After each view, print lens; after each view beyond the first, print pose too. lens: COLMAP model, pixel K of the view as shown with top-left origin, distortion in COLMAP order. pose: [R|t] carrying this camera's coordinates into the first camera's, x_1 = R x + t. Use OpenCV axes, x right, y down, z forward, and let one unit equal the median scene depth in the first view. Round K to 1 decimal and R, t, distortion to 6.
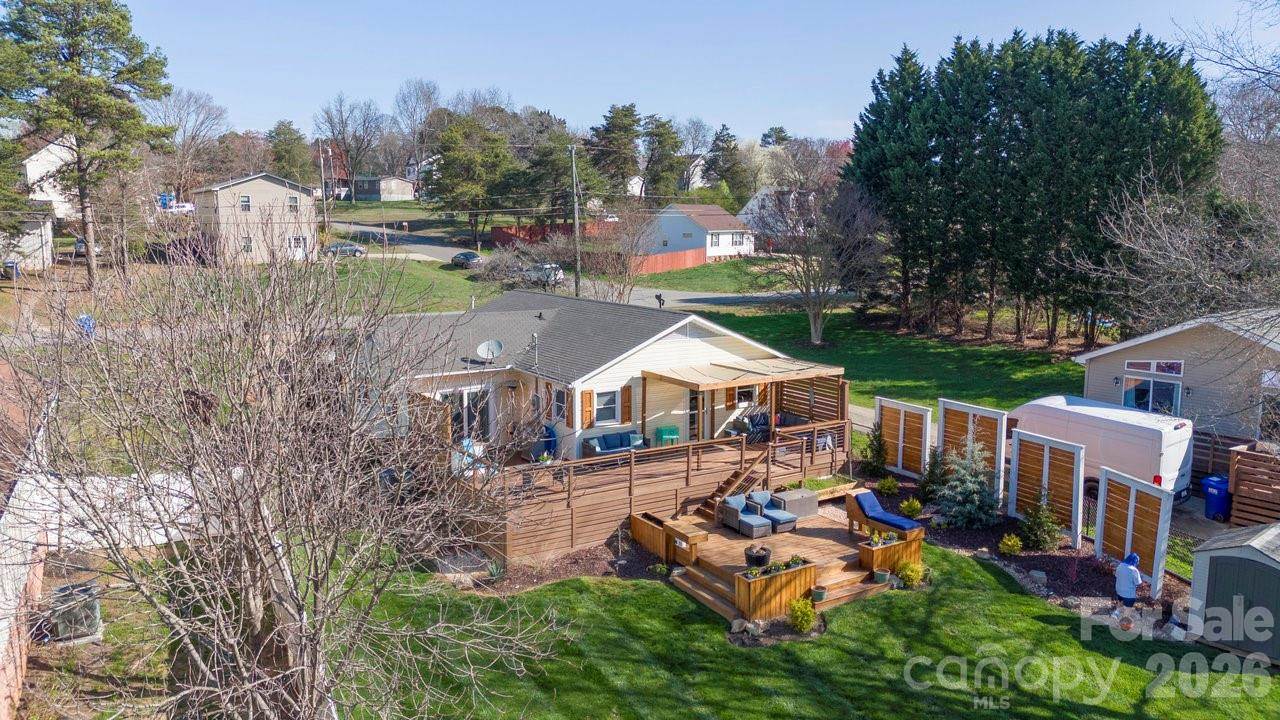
lens RADIAL K [[878.4, 0, 640.0], [0, 878.4, 360.0], [0, 0, 1]] dist [0.112641, -0.000104]
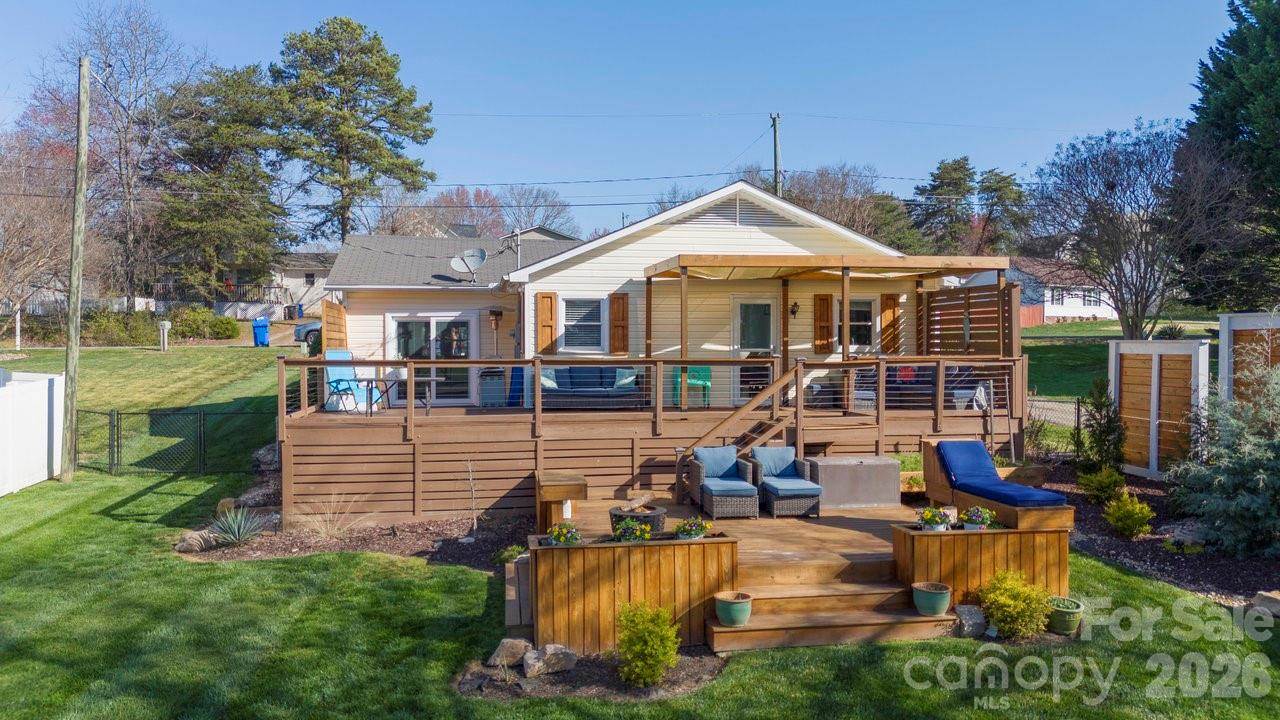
lens RADIAL K [[909.7, 0, 640.0], [0, 909.7, 360.0], [0, 0, 1]] dist [0.022250, -0.004768]
pose [[0.922844, 0.005152, -0.385139, 0.236973], [-0.051763, 0.992499, -0.110754, 0.142415], [0.381680, 0.122144, 0.916188, 0.419593]]
